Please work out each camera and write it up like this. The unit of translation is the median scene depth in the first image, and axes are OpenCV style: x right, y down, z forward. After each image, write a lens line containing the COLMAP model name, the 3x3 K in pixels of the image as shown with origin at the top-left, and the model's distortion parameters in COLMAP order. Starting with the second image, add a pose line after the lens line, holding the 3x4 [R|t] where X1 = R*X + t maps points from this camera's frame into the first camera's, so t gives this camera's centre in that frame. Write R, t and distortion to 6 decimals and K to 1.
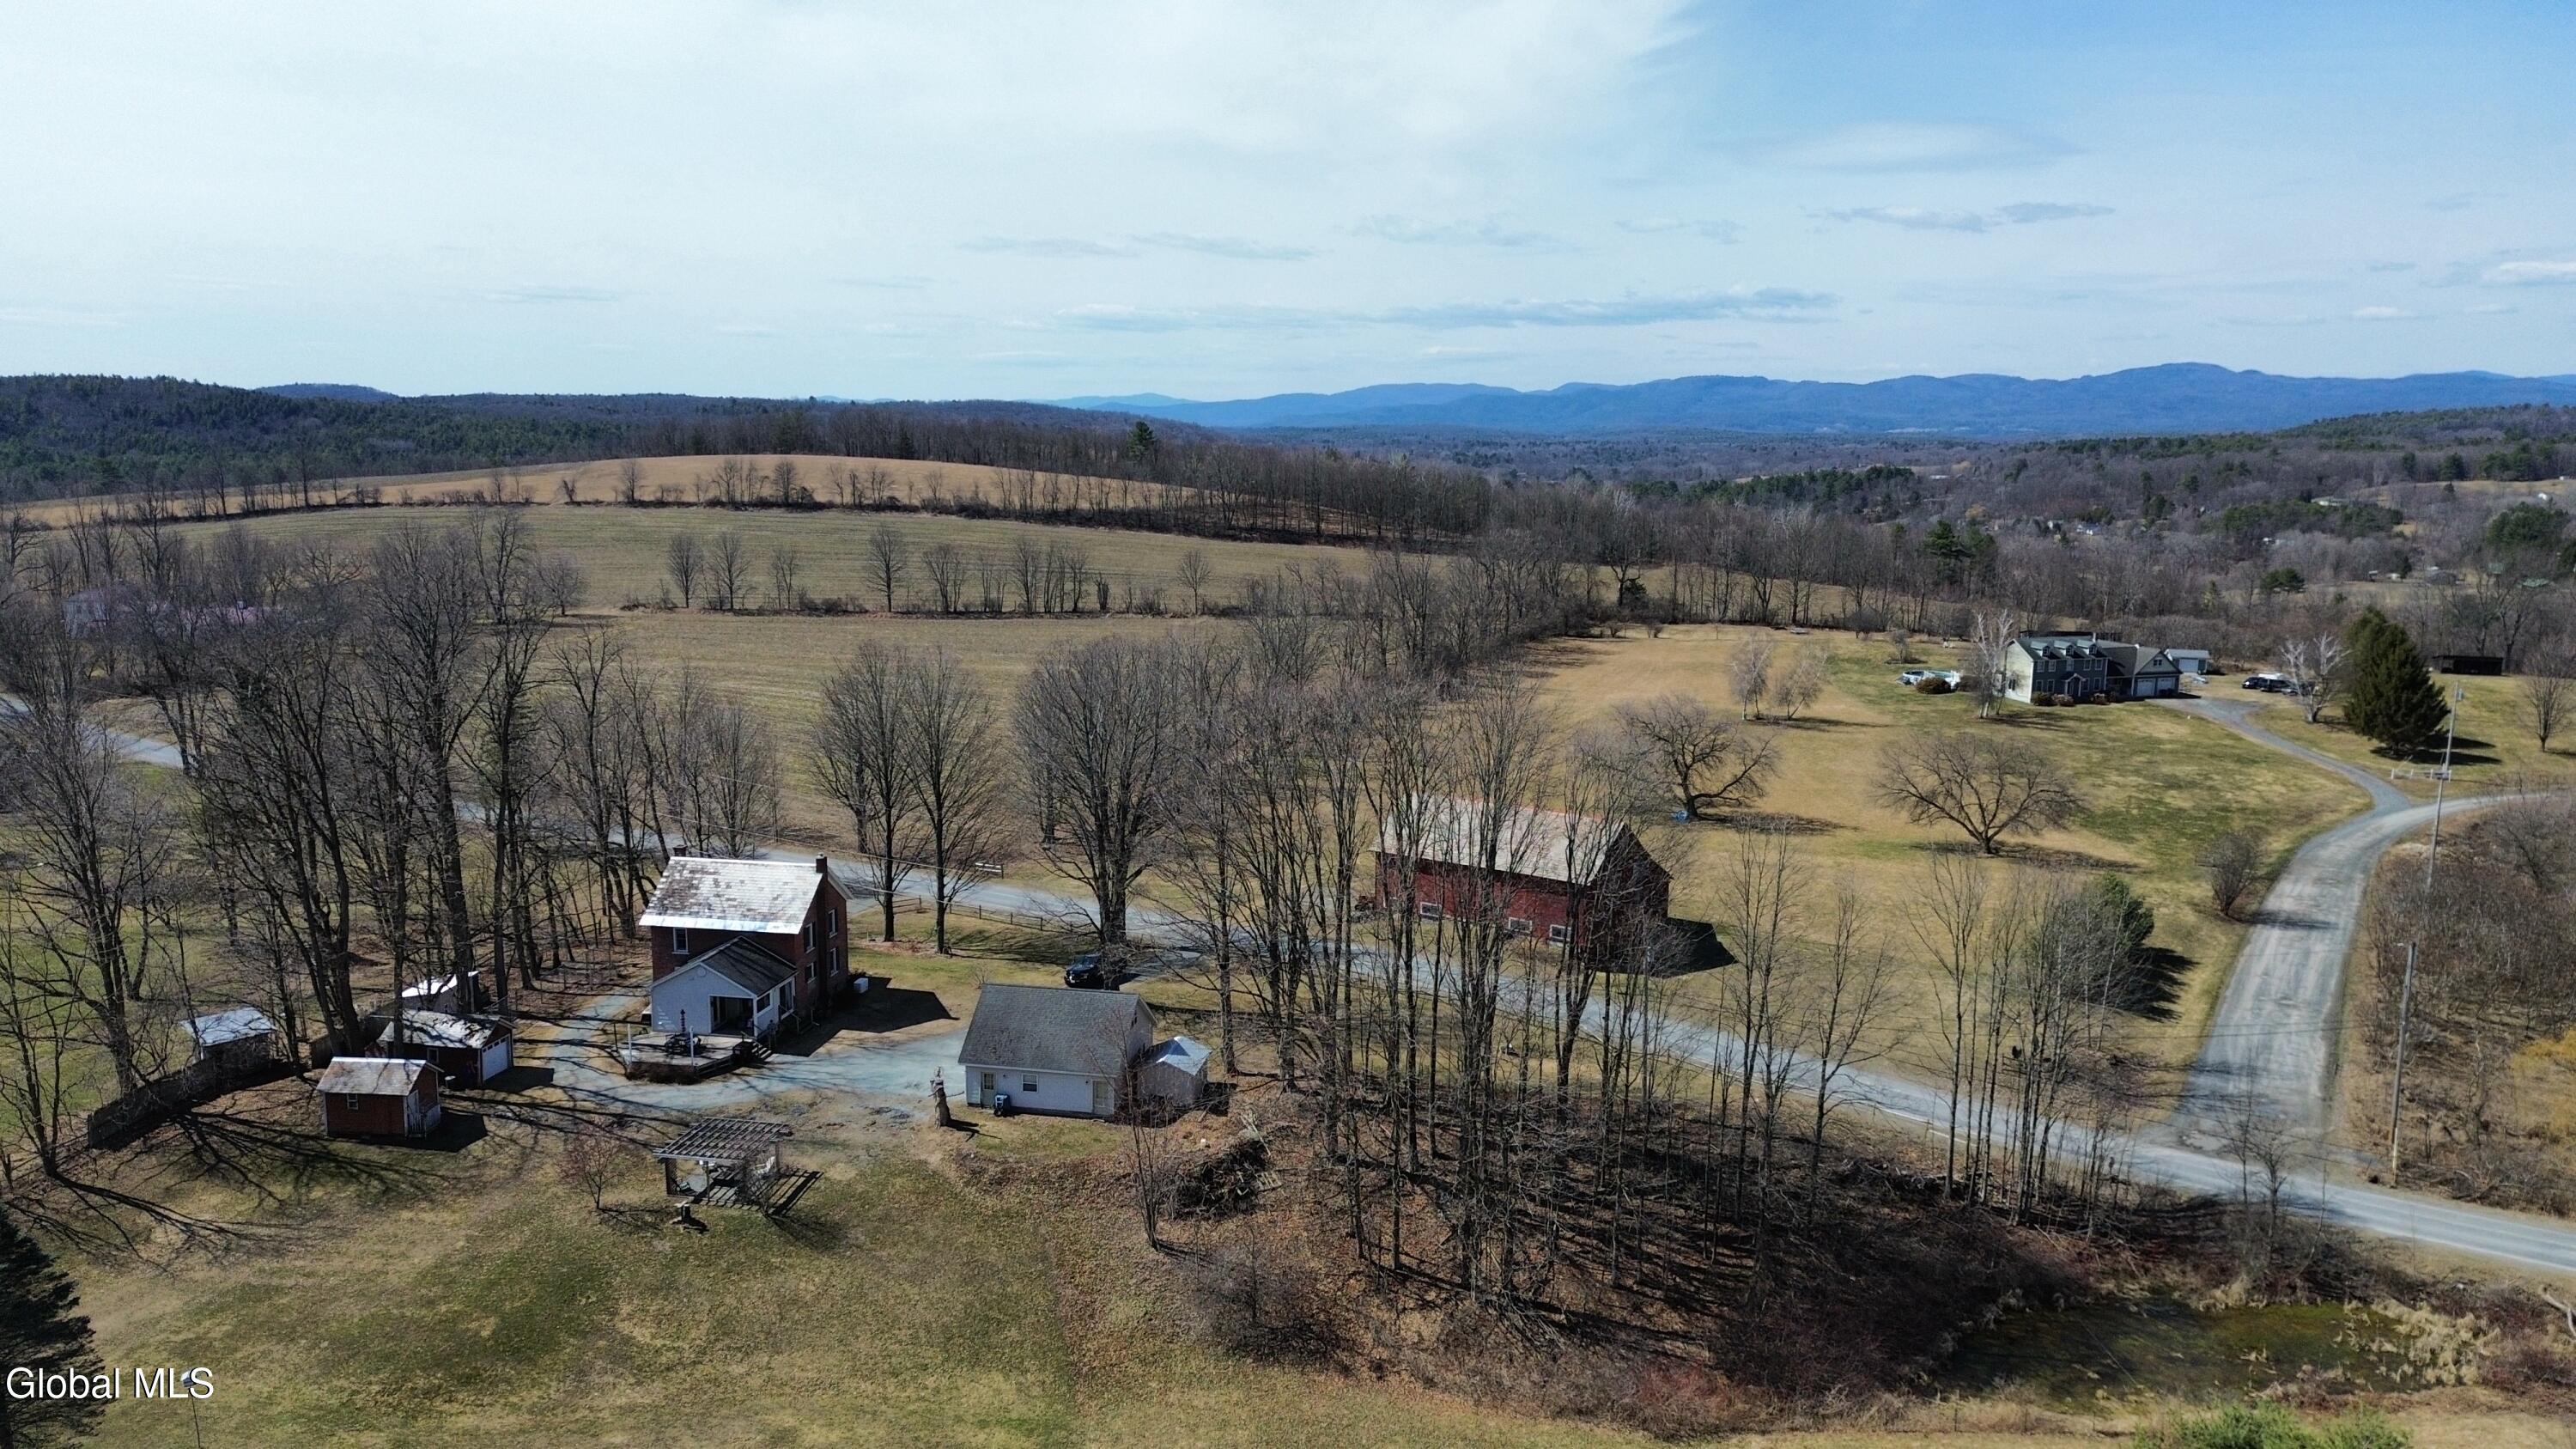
lens RADIAL K [[1818.5, 0, 1288.0], [0, 1818.5, 724.5], [0, 0, 1]] dist [0.084515, -0.100630]
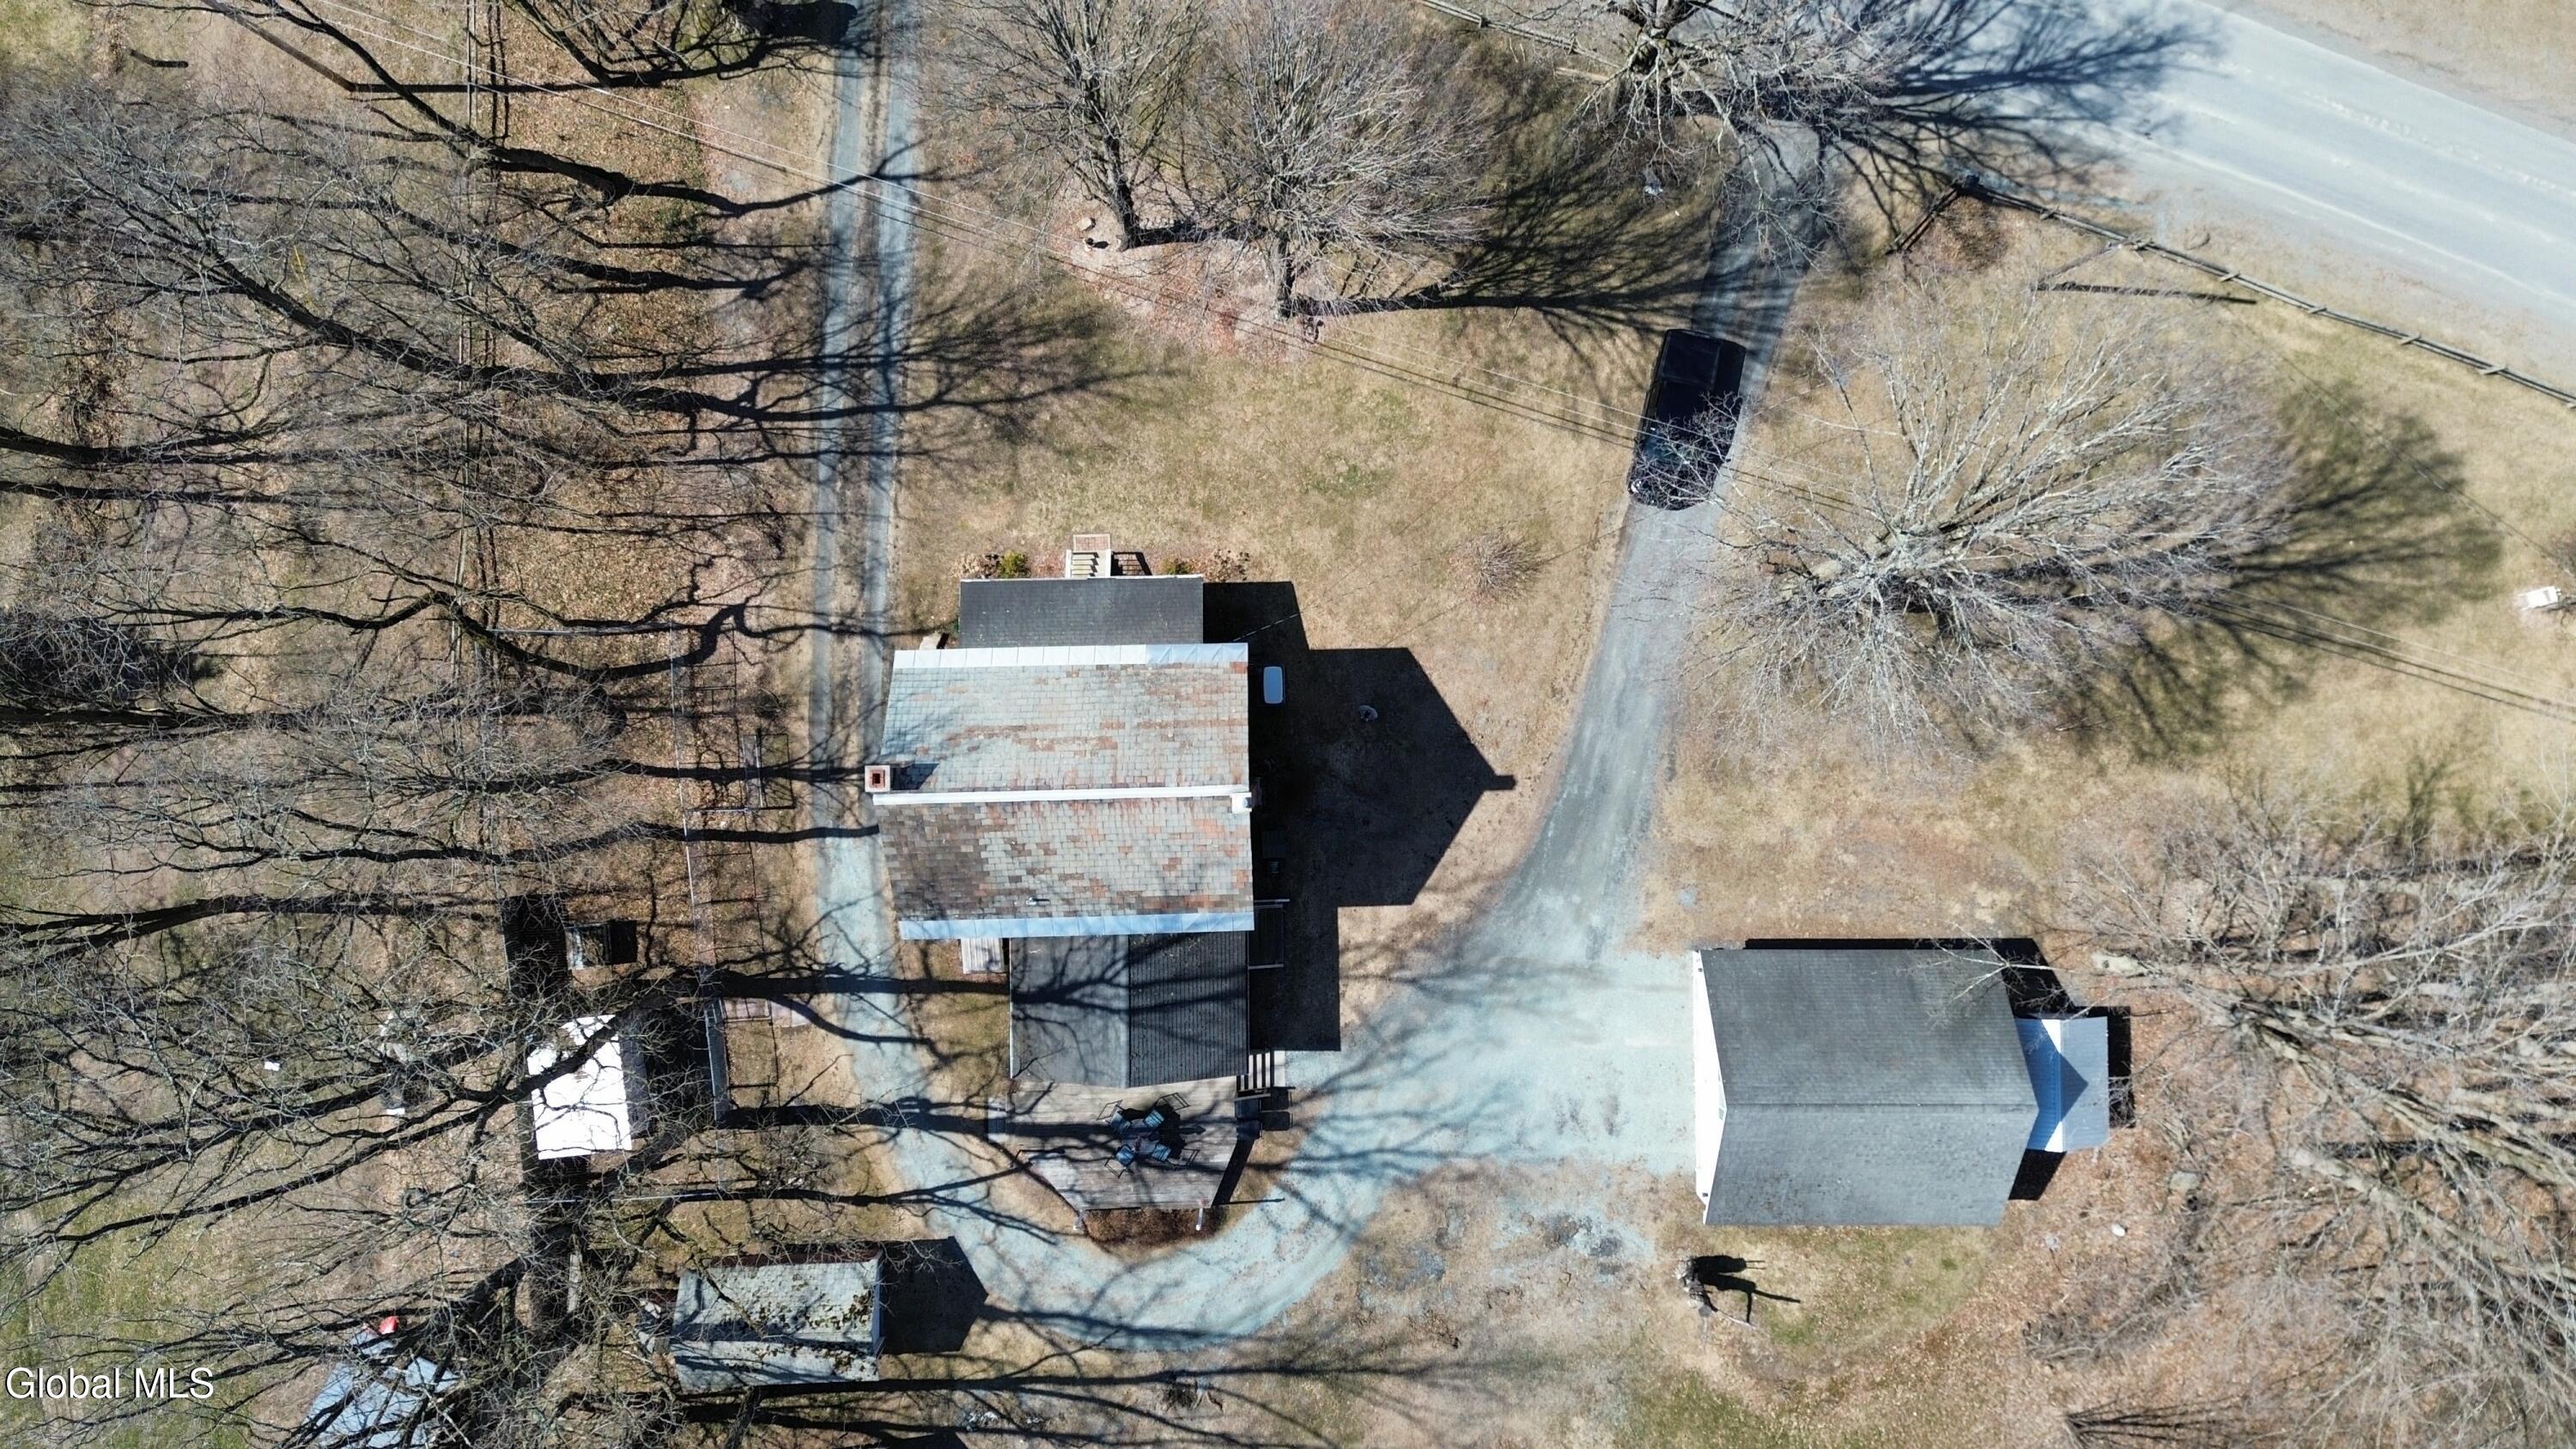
lens RADIAL K [[1818.5, 0, 1288.0], [0, 1818.5, 724.5], [0, 0, 1]] dist [0.084515, -0.100630]
pose [[0.979730, -0.200319, 0.000853, -0.179089], [0.033335, 0.167235, 0.985353, -0.265429], [-0.197528, -0.965352, 0.170523, 0.697703]]
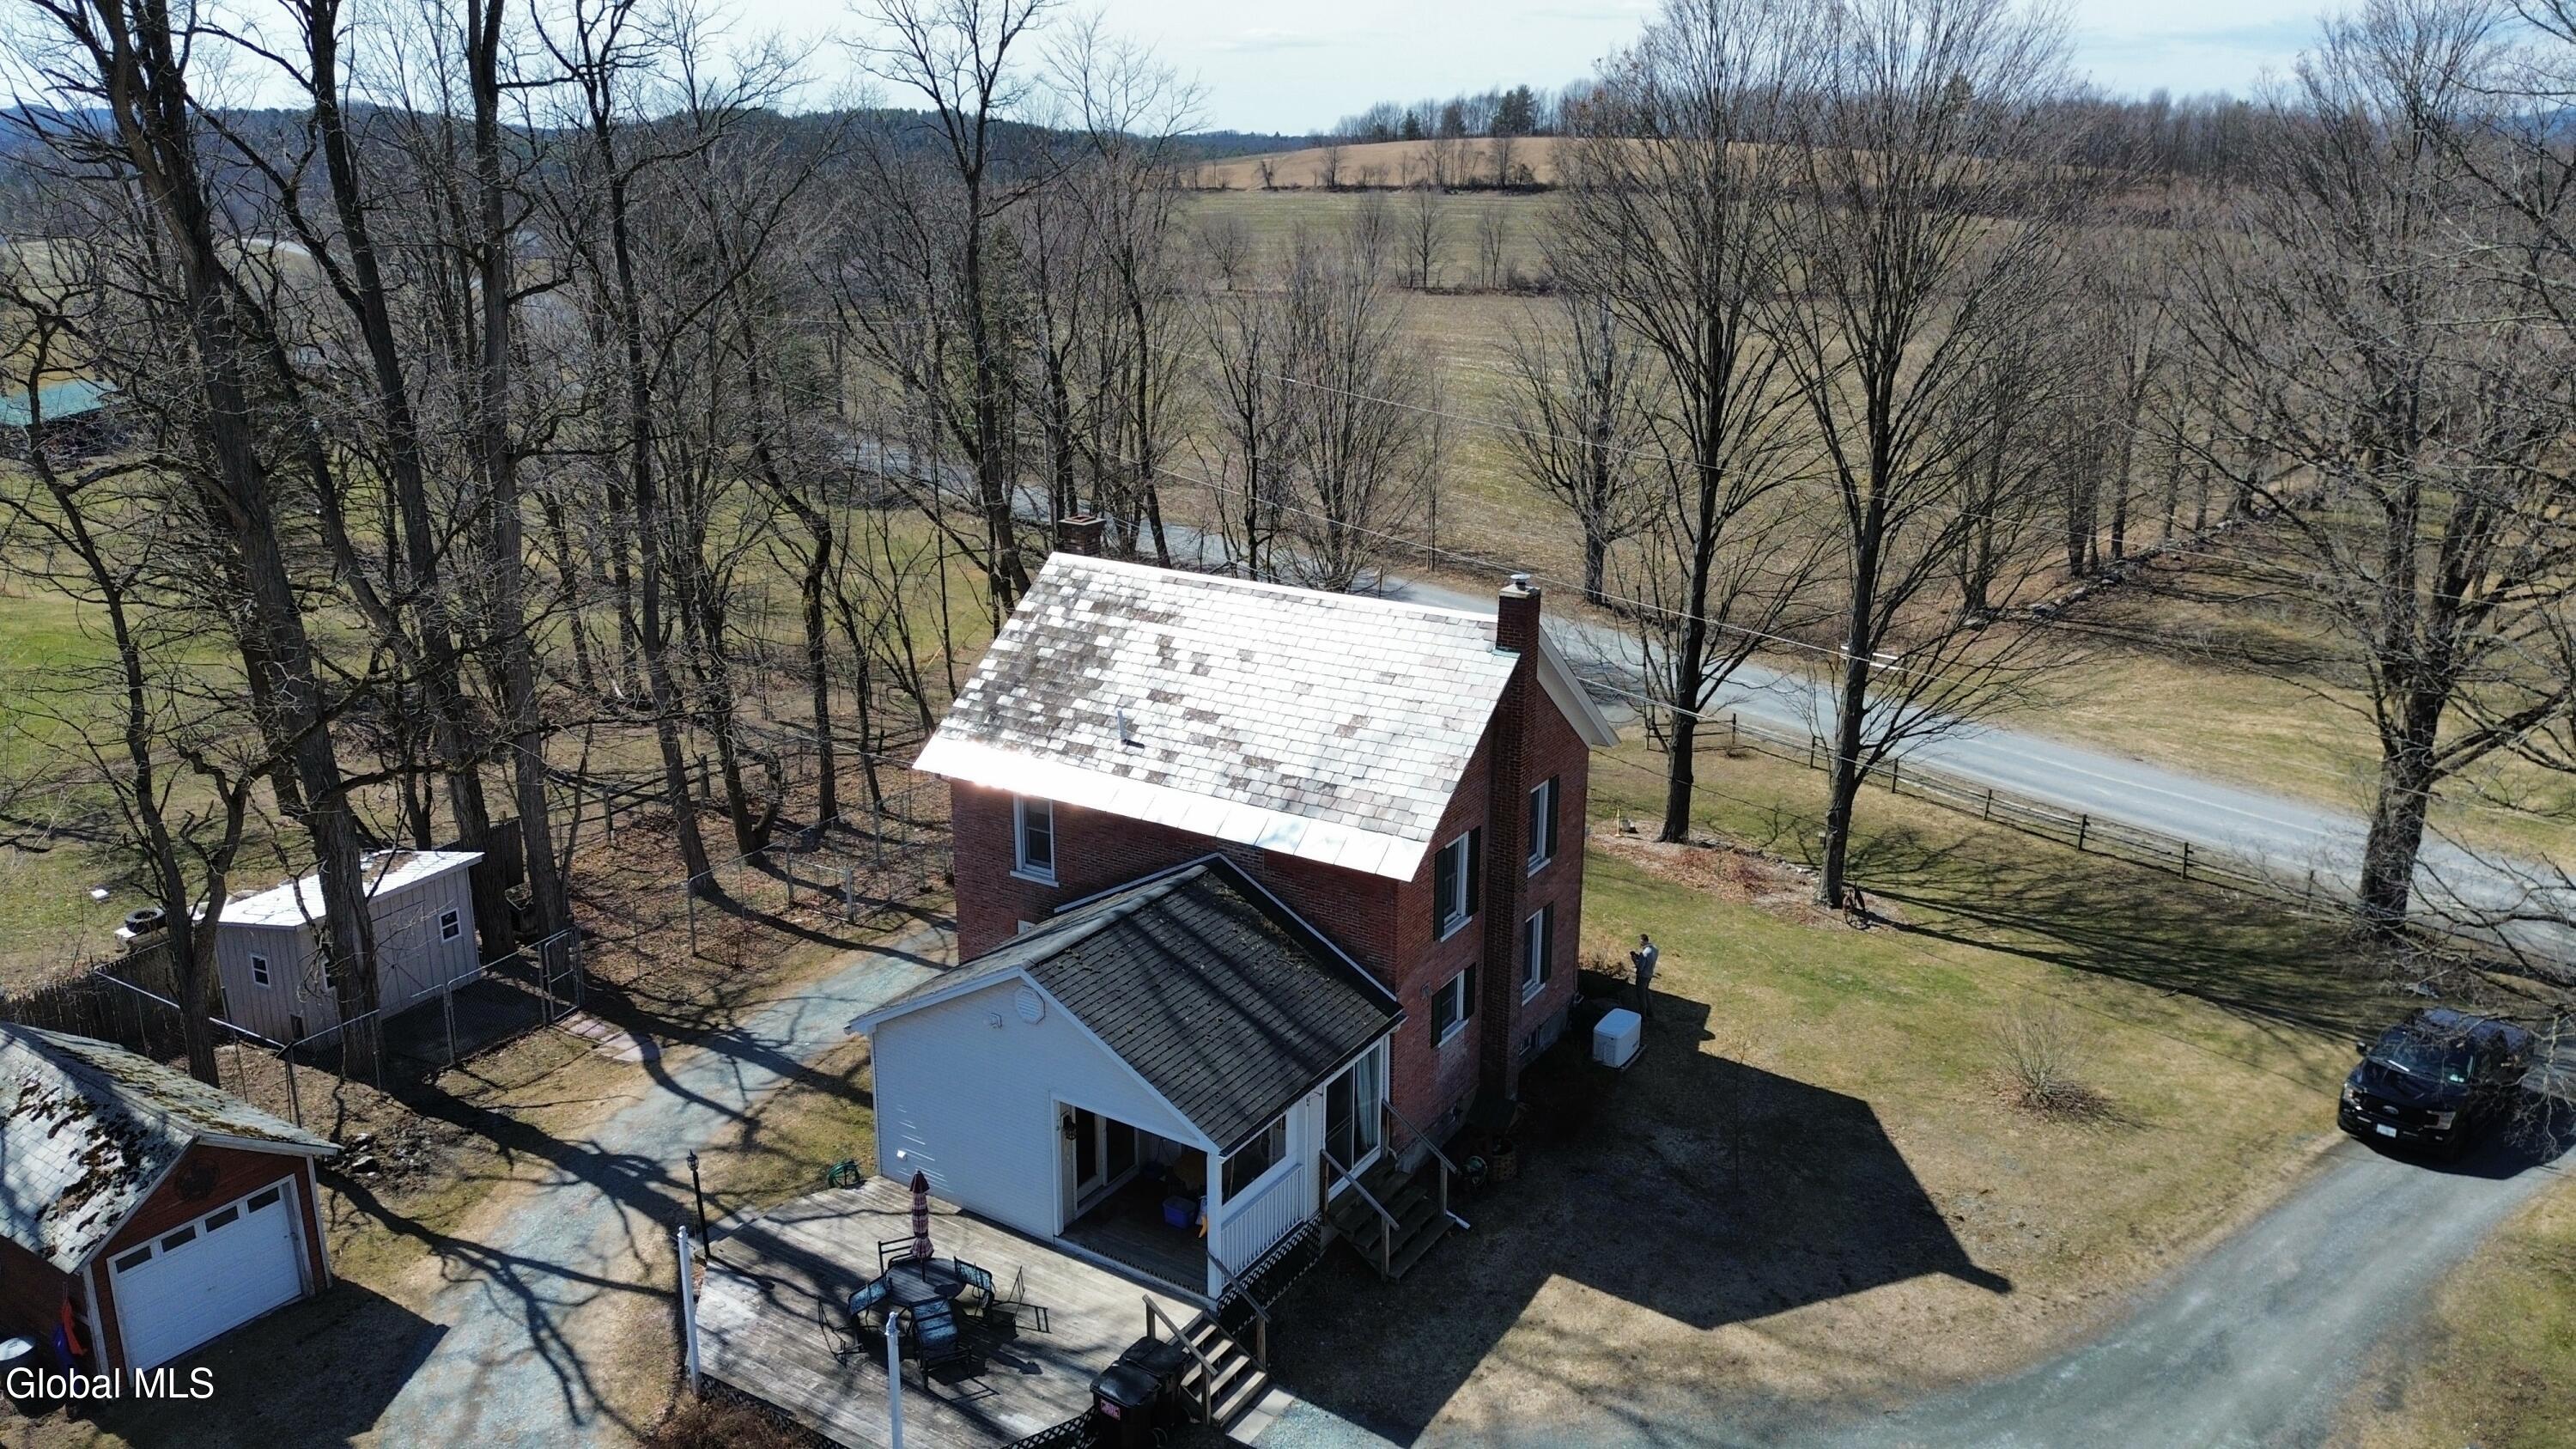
lens RADIAL K [[1818.5, 0, 1288.0], [0, 1818.5, 724.5], [0, 0, 1]] dist [0.084515, -0.100630]
pose [[0.929096, 0.106786, -0.354087, -0.141714], [-0.060984, 0.988538, 0.138109, 0.042231], [0.364777, -0.106723, 0.924958, 0.549792]]
